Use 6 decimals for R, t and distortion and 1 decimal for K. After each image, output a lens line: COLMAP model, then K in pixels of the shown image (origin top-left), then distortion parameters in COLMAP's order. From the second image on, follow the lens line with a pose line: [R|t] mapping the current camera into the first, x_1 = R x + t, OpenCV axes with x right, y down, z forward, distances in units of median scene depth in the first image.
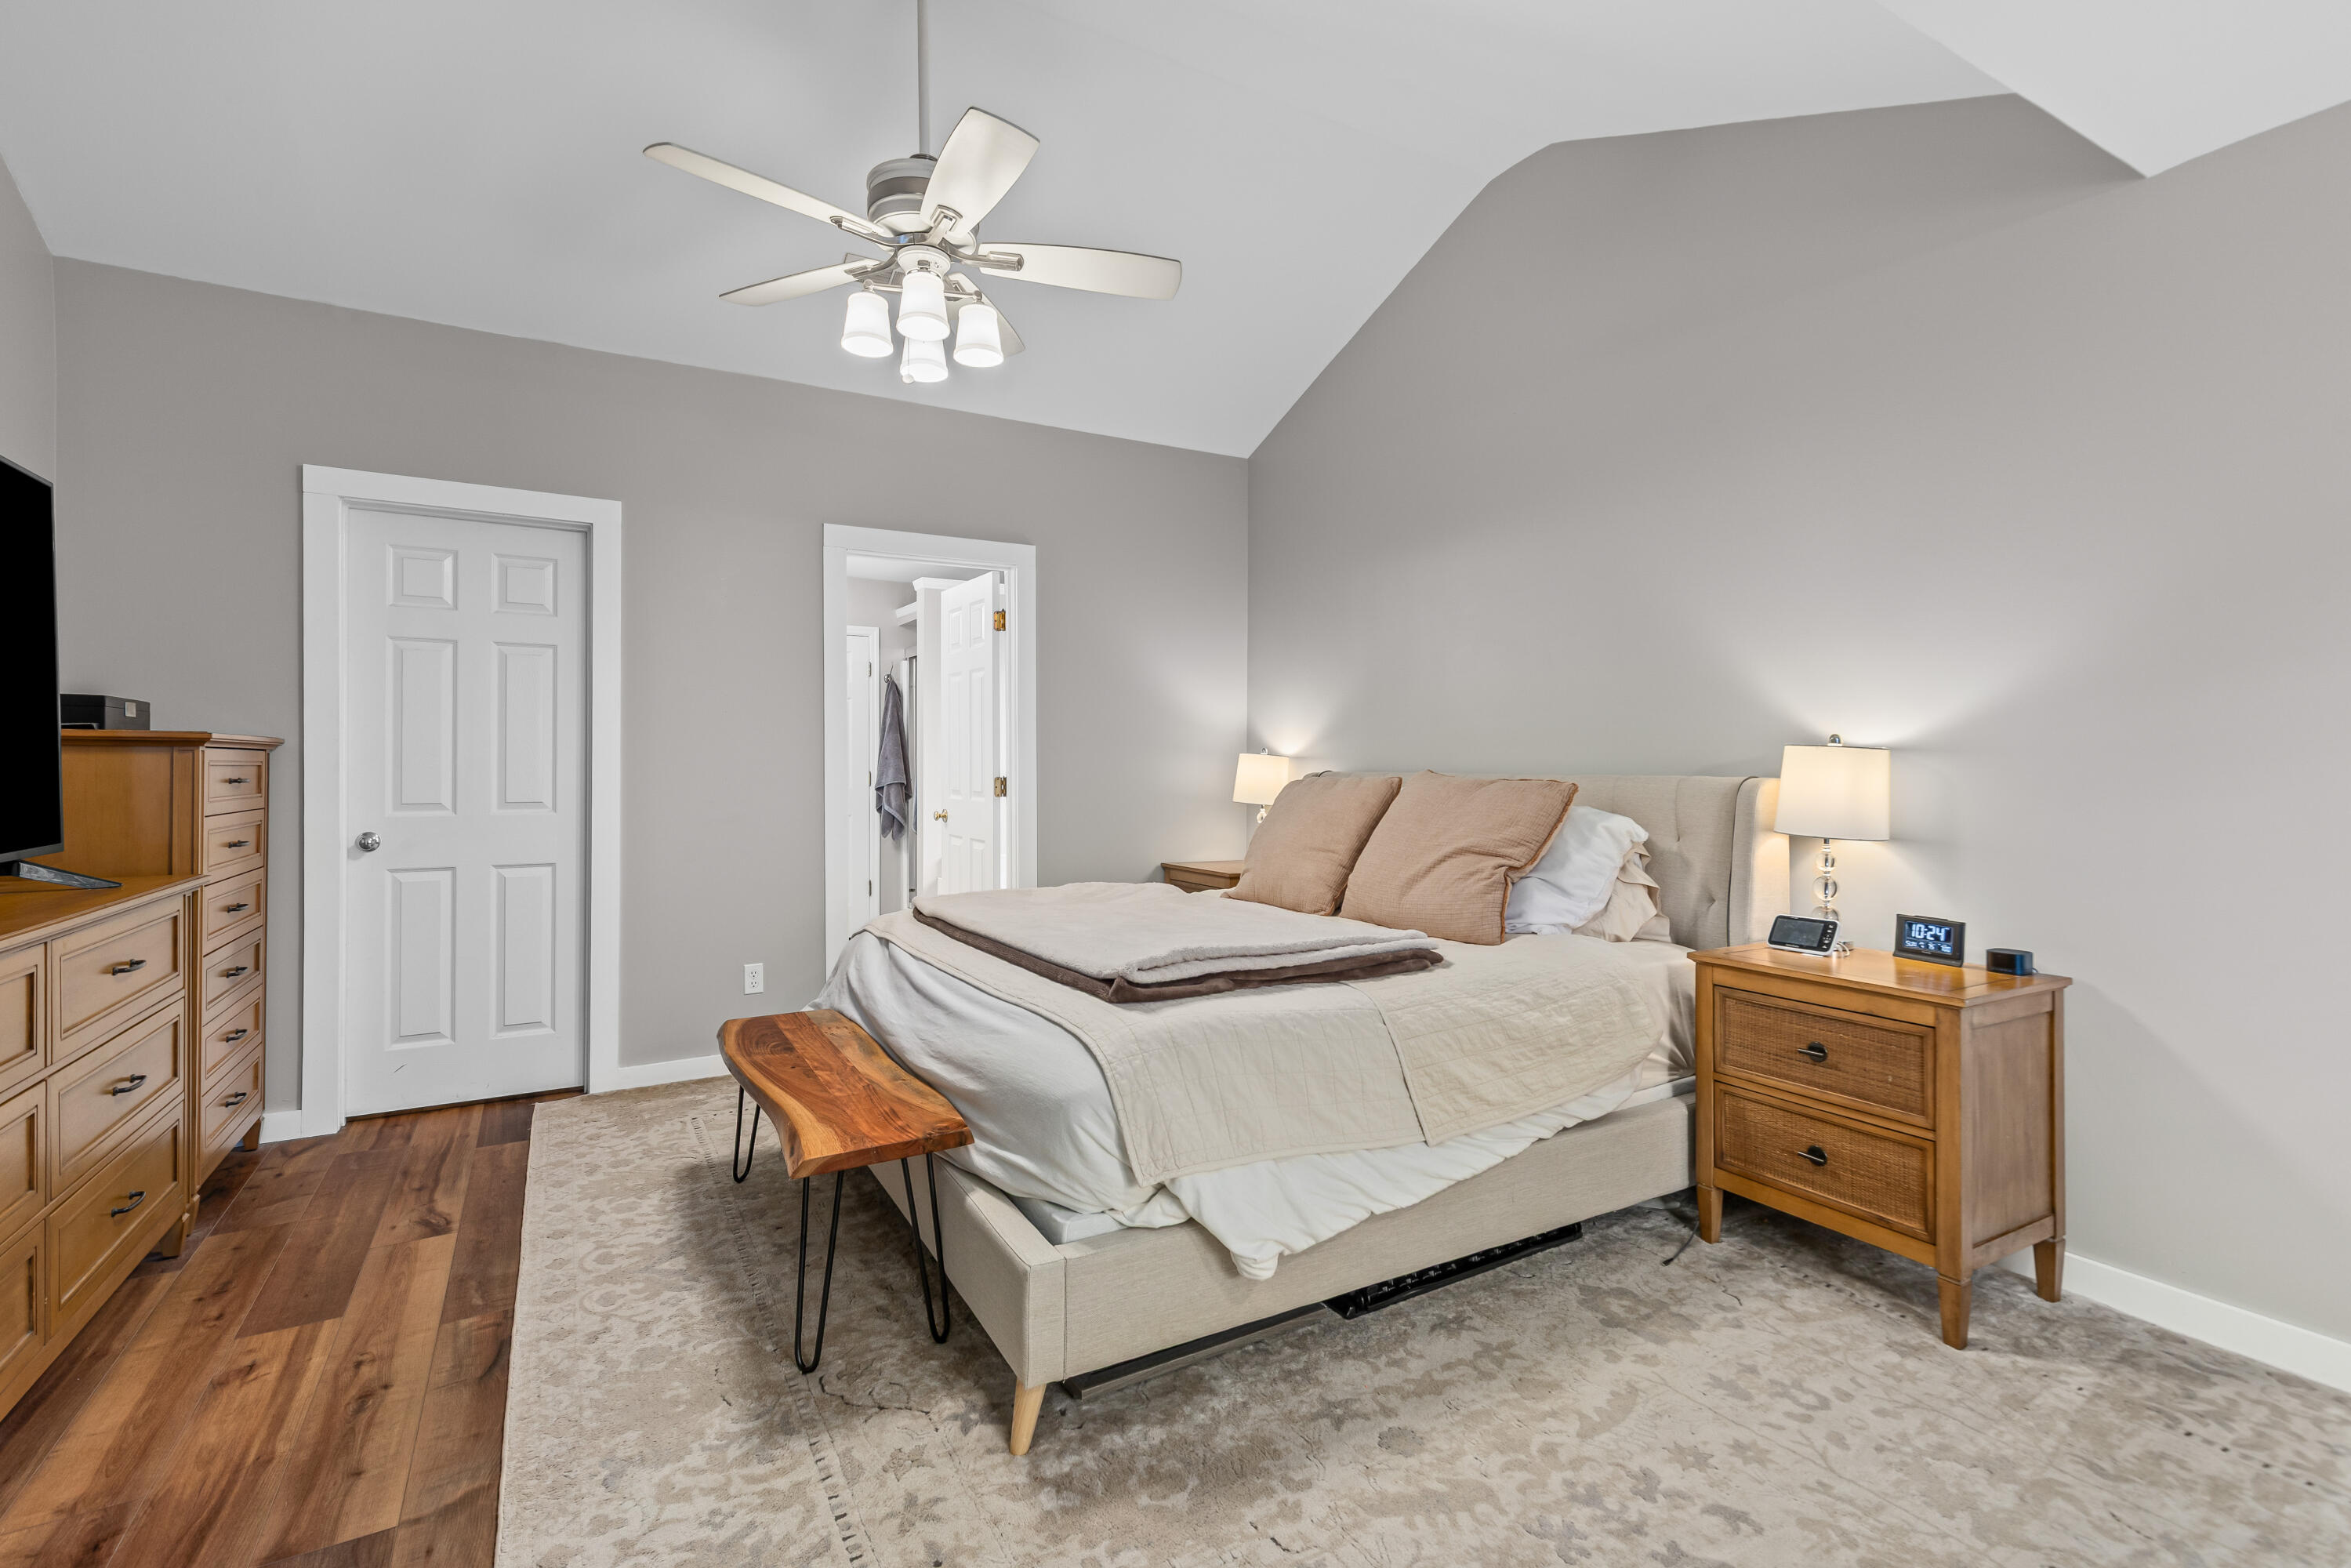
lens RADIAL K [[1070.5, 0, 1171.6], [0, 1070.5, 755.0], [0, 0, 1]] dist [0.007042, -0.001181]
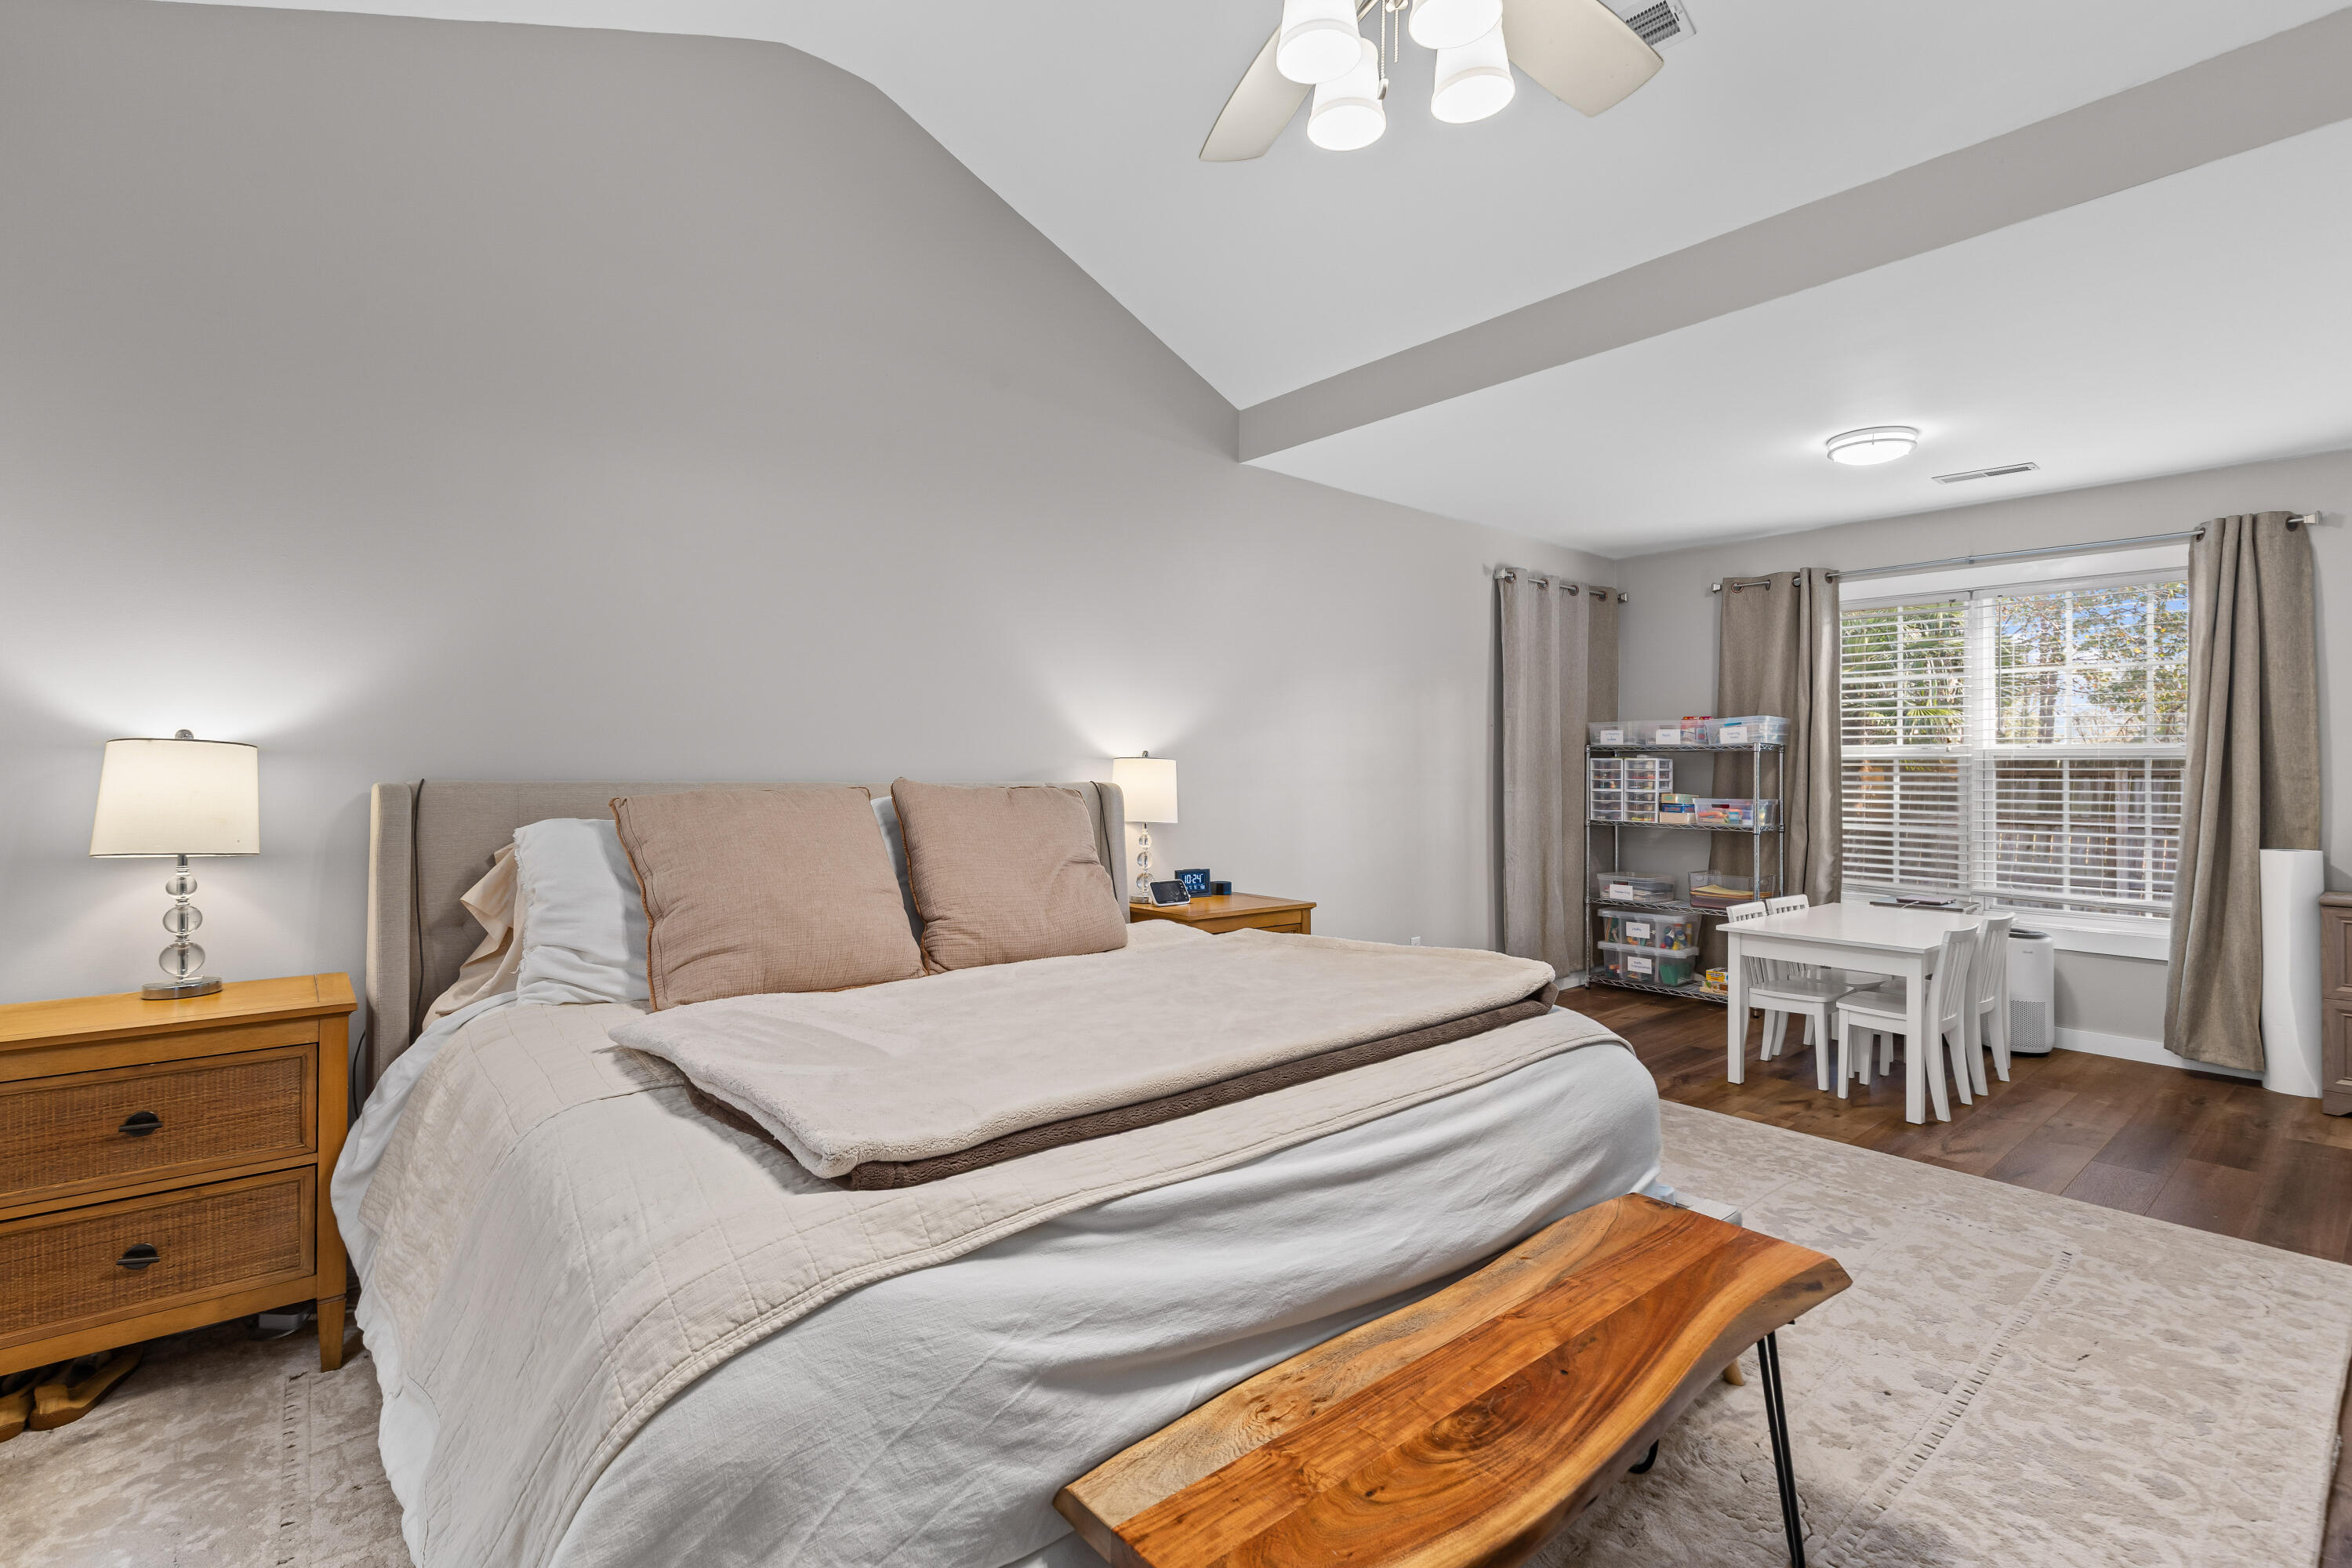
lens RADIAL K [[1070.9, 0, 1179.0], [0, 1070.9, 775.3], [0, 0, 1]] dist [0.007042, -0.001181]
pose [[-0.162203, -0.006048, 0.986739, -0.946007], [-0.013556, 0.999901, 0.003900, 0.008596], [-0.986664, -0.012744, -0.162269, 1.442764]]
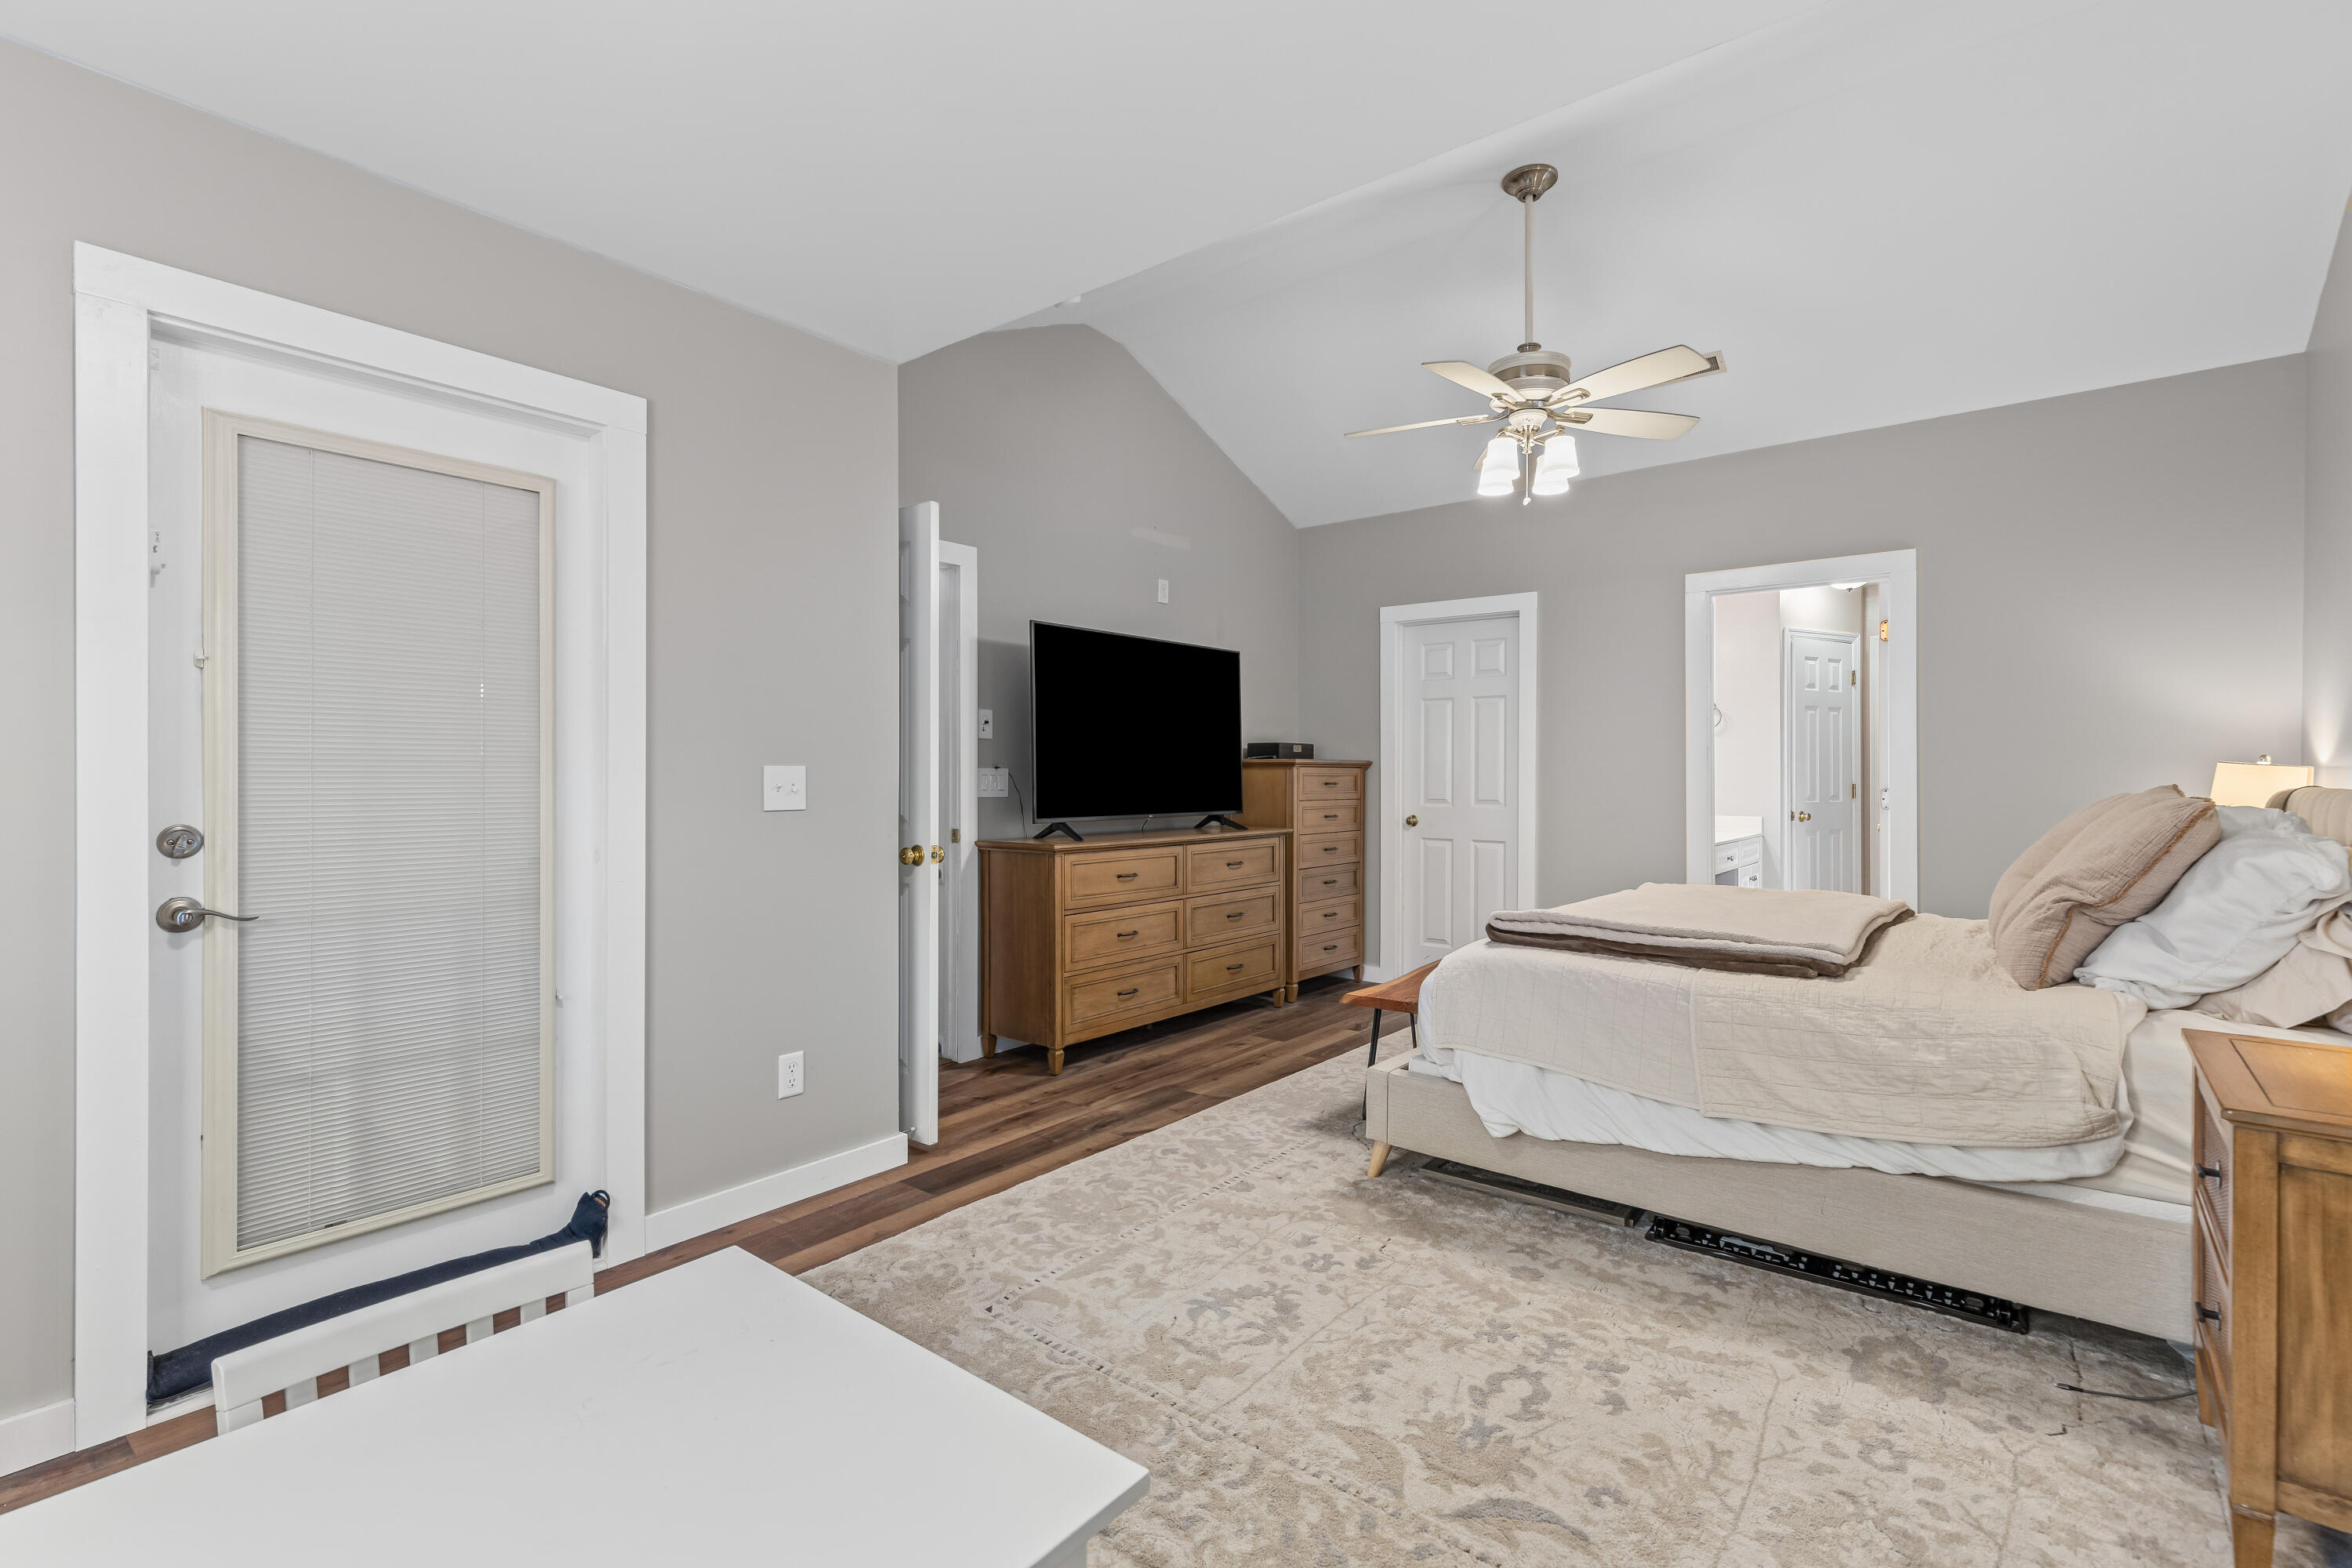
lens RADIAL K [[1070.9, 0, 1195.0], [0, 1070.9, 781.9], [0, 0, 1]] dist [0.007042, -0.001181]
pose [[0.360786, 0.006899, -0.932623, 1.096277], [0.006020, 0.999935, 0.009726, 0.000913], [0.932629, -0.009123, 0.360721, 0.102452]]
